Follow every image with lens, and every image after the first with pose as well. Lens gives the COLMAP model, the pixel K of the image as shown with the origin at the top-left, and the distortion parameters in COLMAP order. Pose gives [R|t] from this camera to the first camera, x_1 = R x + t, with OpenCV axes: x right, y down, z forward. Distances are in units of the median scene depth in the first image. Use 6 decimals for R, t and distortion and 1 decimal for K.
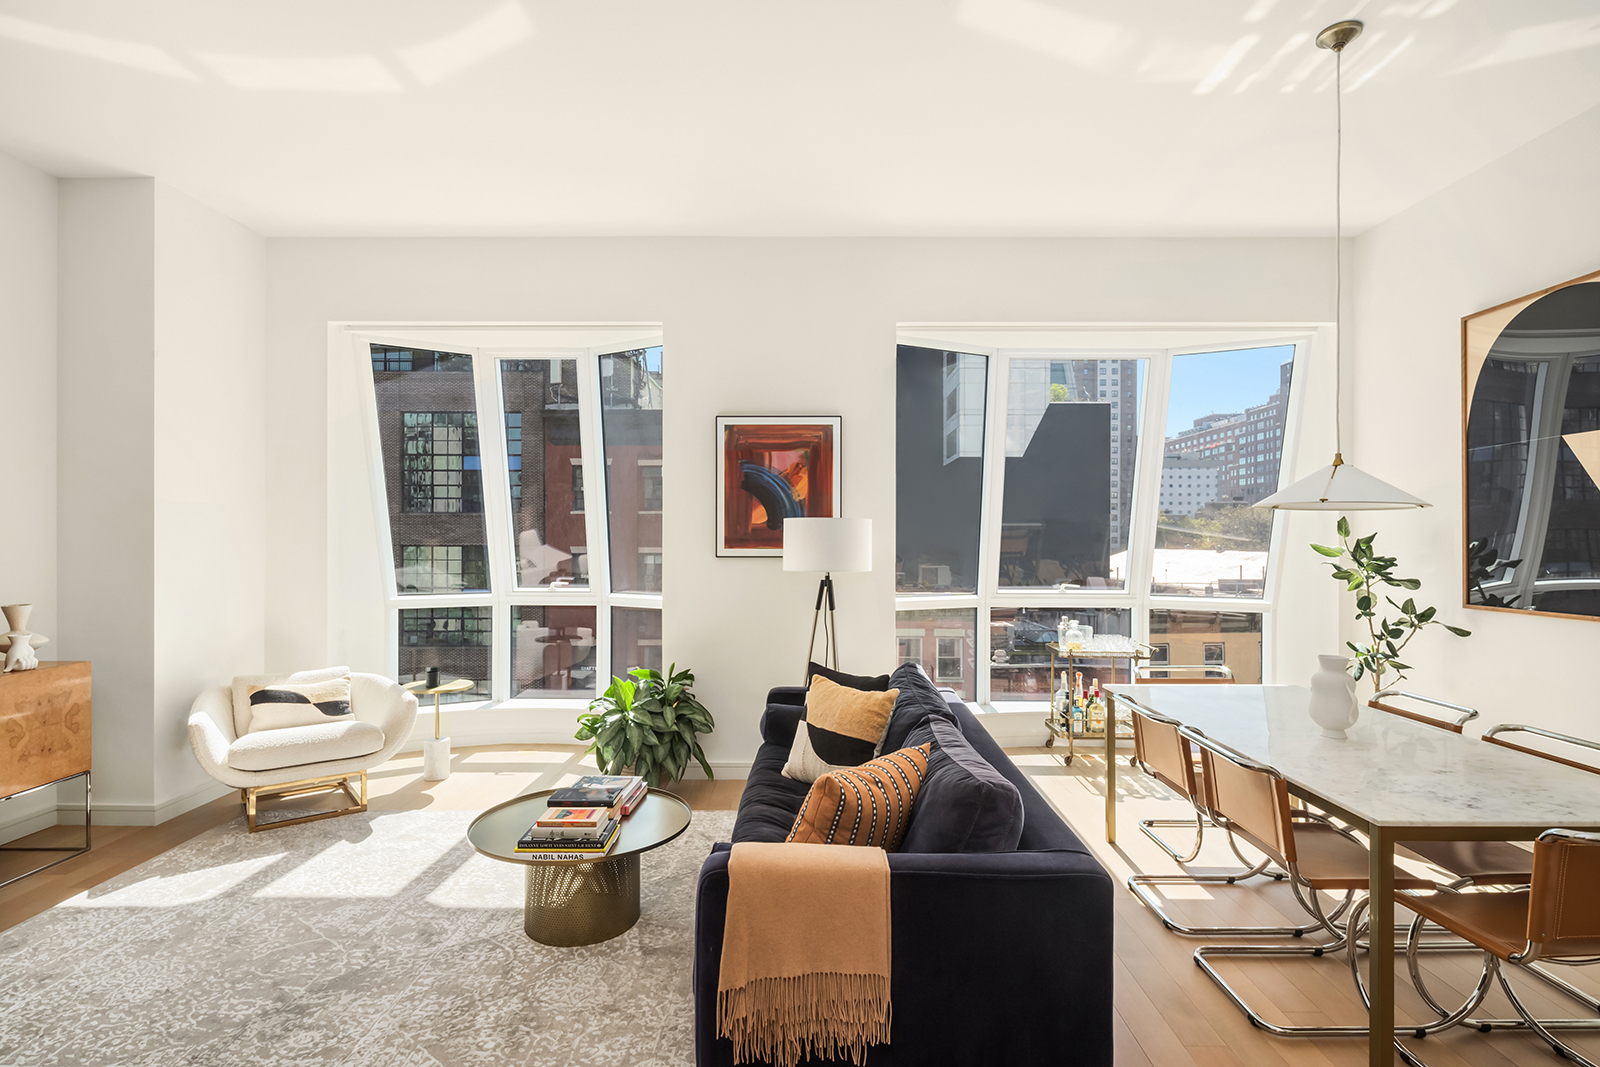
lens RADIAL K [[795.6, 0, 803.3], [0, 795.6, 540.4], [0, 0, 1]] dist [-0.004892, 0.000015]
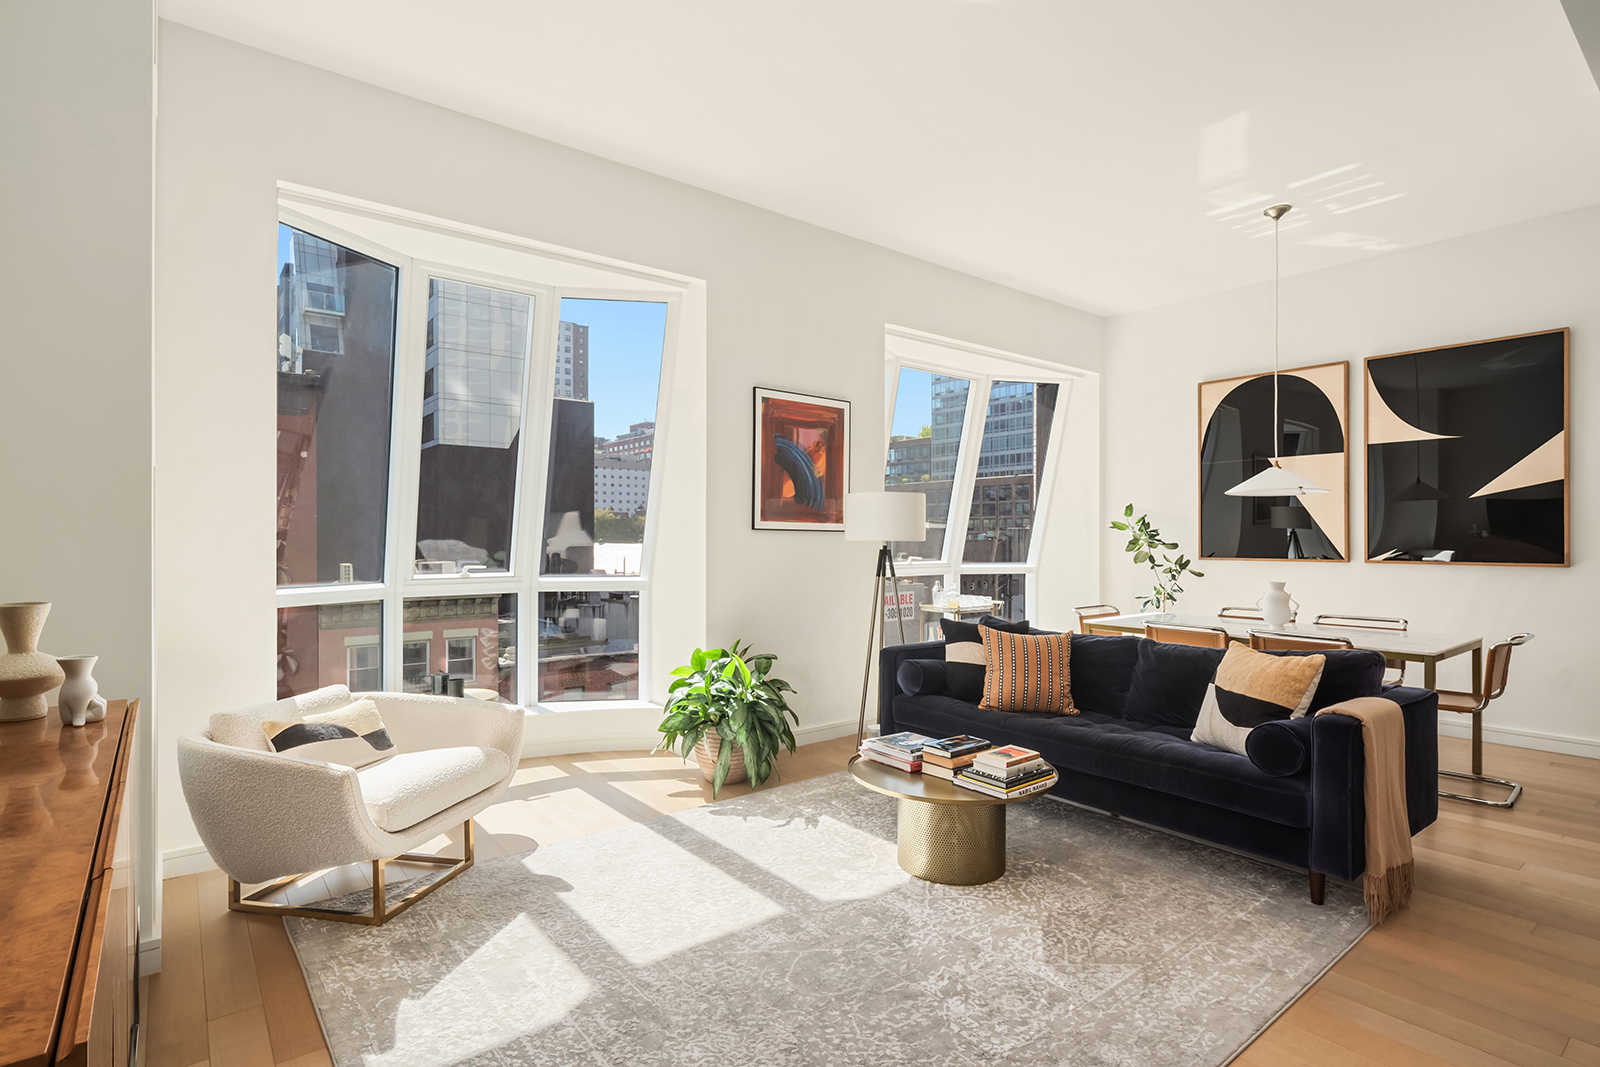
lens RADIAL K [[795.6, 0, 808.9], [0, 795.6, 533.4], [0, 0, 1]] dist [-0.004892, 0.000015]
pose [[0.772508, 0.000746, 0.635004, -0.683374], [0.001898, 0.999992, -0.003484, 0.028353], [-0.635002, 0.003896, 0.772501, 0.194746]]
